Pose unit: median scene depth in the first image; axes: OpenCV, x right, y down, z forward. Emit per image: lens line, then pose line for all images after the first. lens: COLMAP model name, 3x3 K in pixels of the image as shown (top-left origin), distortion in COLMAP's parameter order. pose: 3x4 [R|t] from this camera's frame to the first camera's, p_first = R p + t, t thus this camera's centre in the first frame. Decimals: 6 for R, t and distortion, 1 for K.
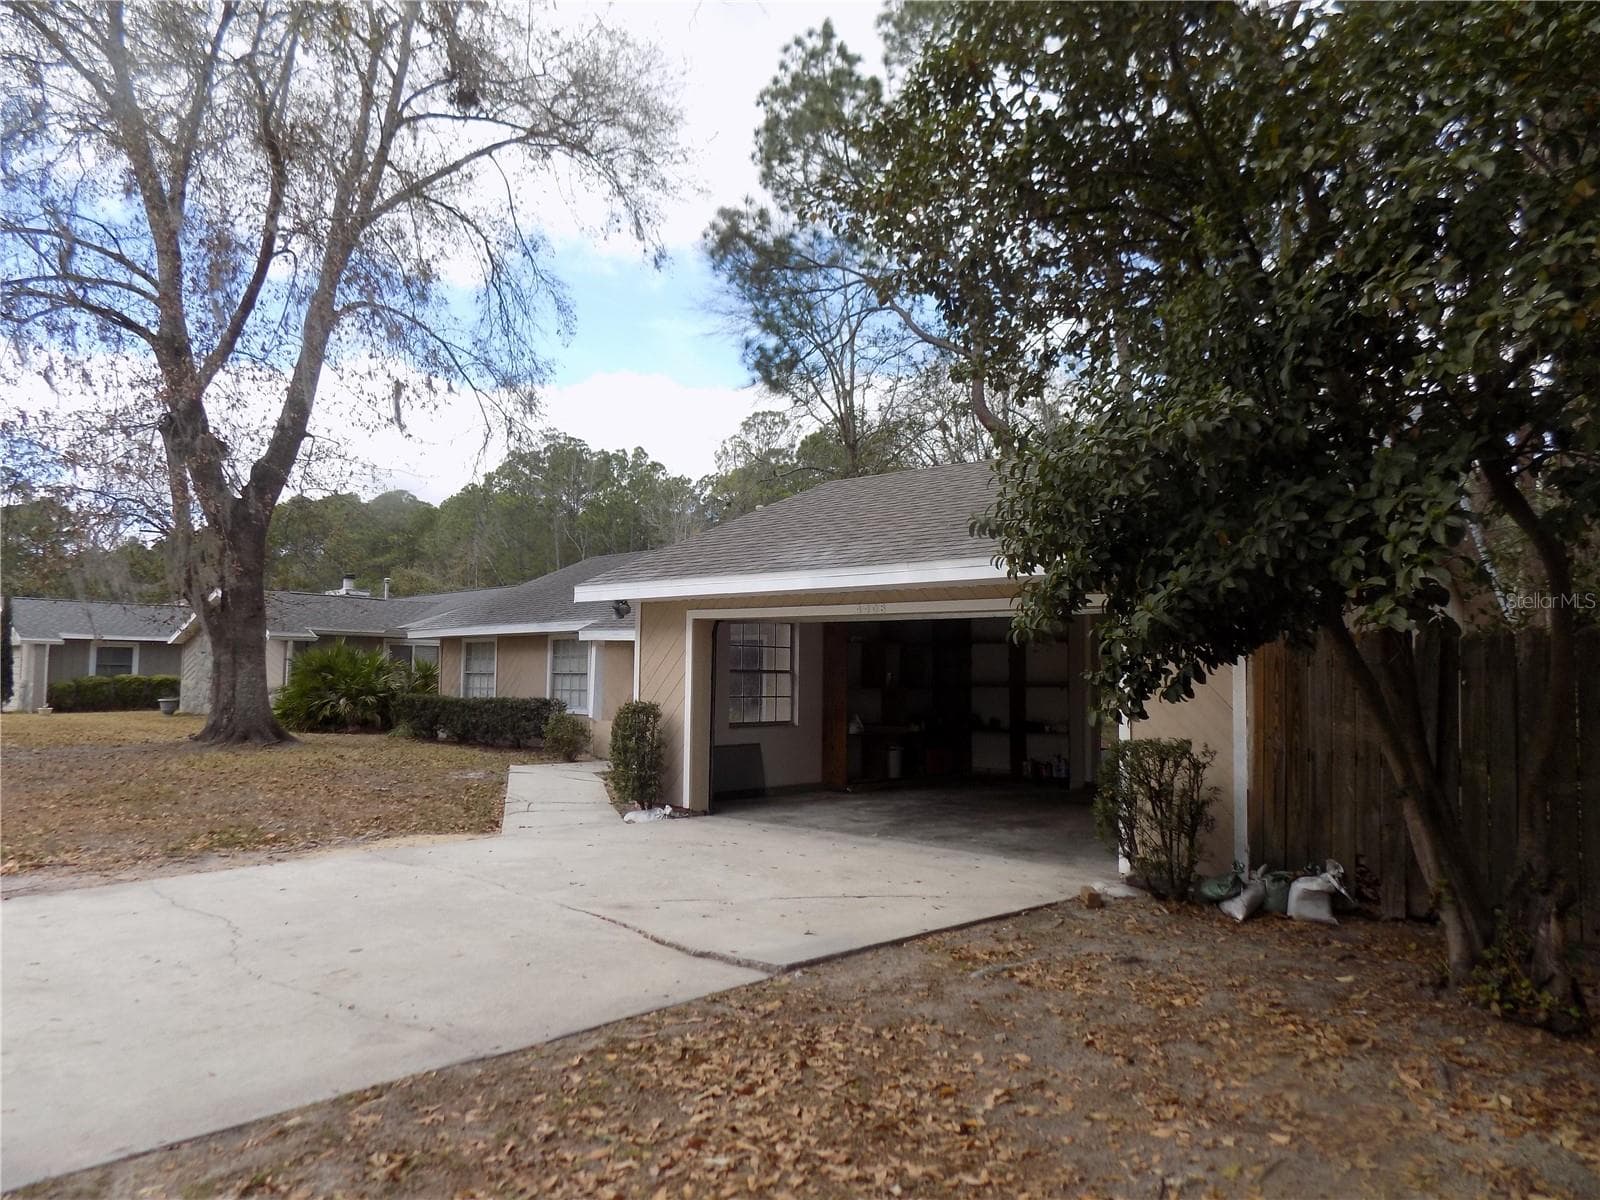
lens RADIAL K [[1096.8, 0, 784.6], [0, 1096.8, 604.0], [0, 0, 1]] dist [-0.075582, 0.048818]
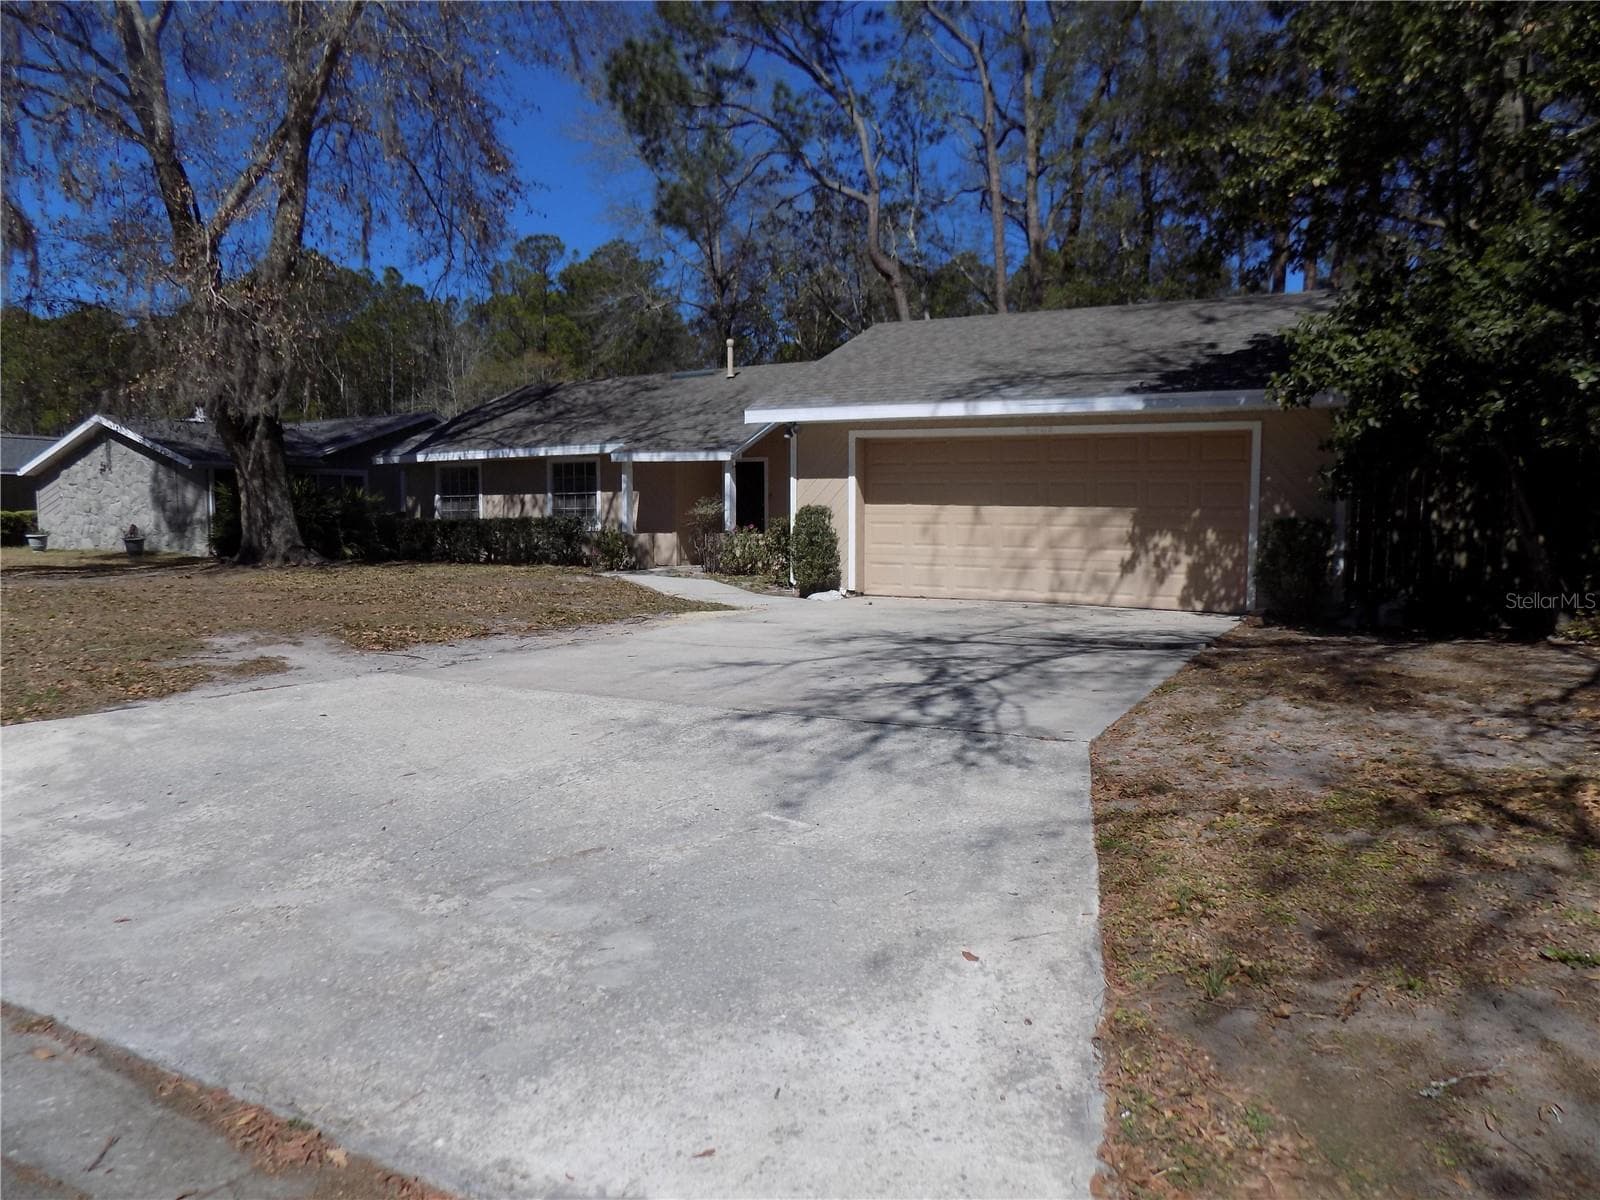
lens RADIAL K [[1096.8, 0, 792.3], [0, 1096.8, 596.7], [0, 0, 1]] dist [-0.075582, 0.048818]
pose [[0.963708, -0.033128, 0.264896, -0.247266], [-0.005412, 0.989642, 0.143453, 0.007069], [-0.266905, -0.139680, 0.953547, -0.092631]]
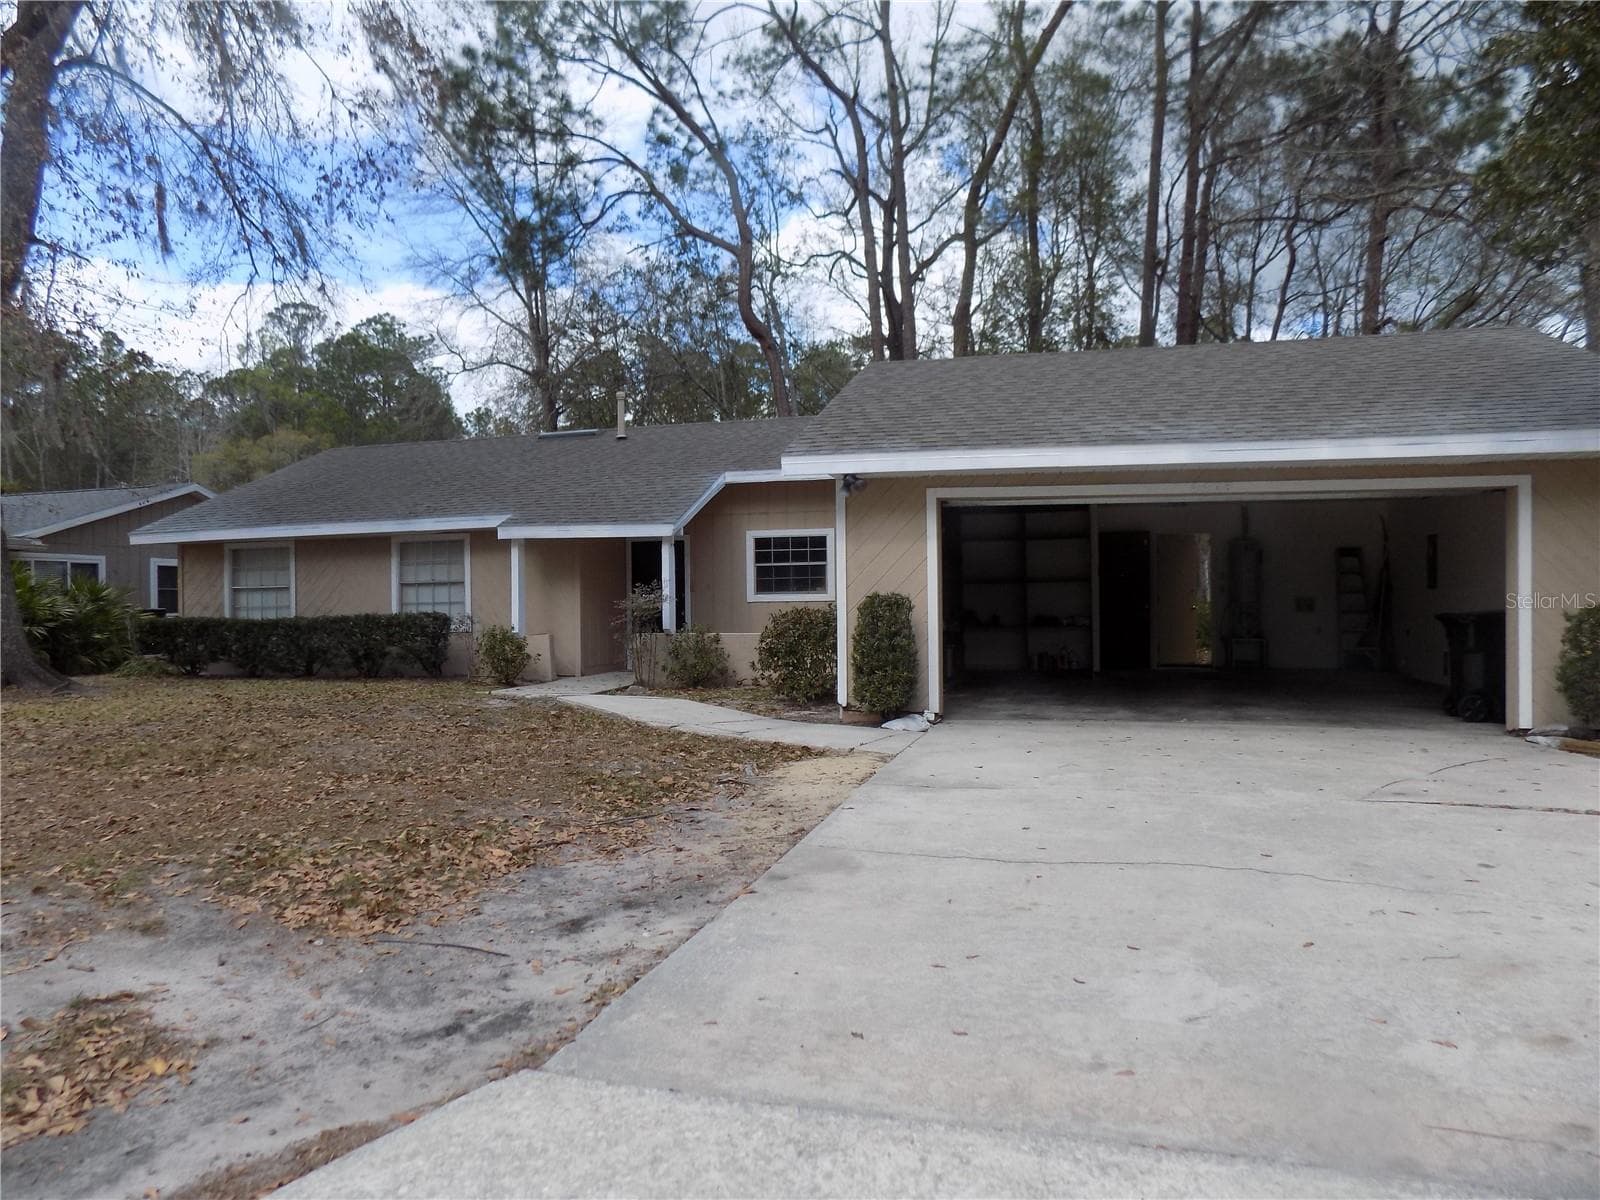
lens RADIAL K [[1096.8, 0, 797.7], [0, 1096.8, 596.5], [0, 0, 1]] dist [-0.075582, 0.048818]
pose [[0.877674, -0.018453, 0.478903, -0.306904], [-0.010104, 0.998324, 0.056986, 0.021872], [-0.479152, -0.054854, 0.876016, 0.143457]]
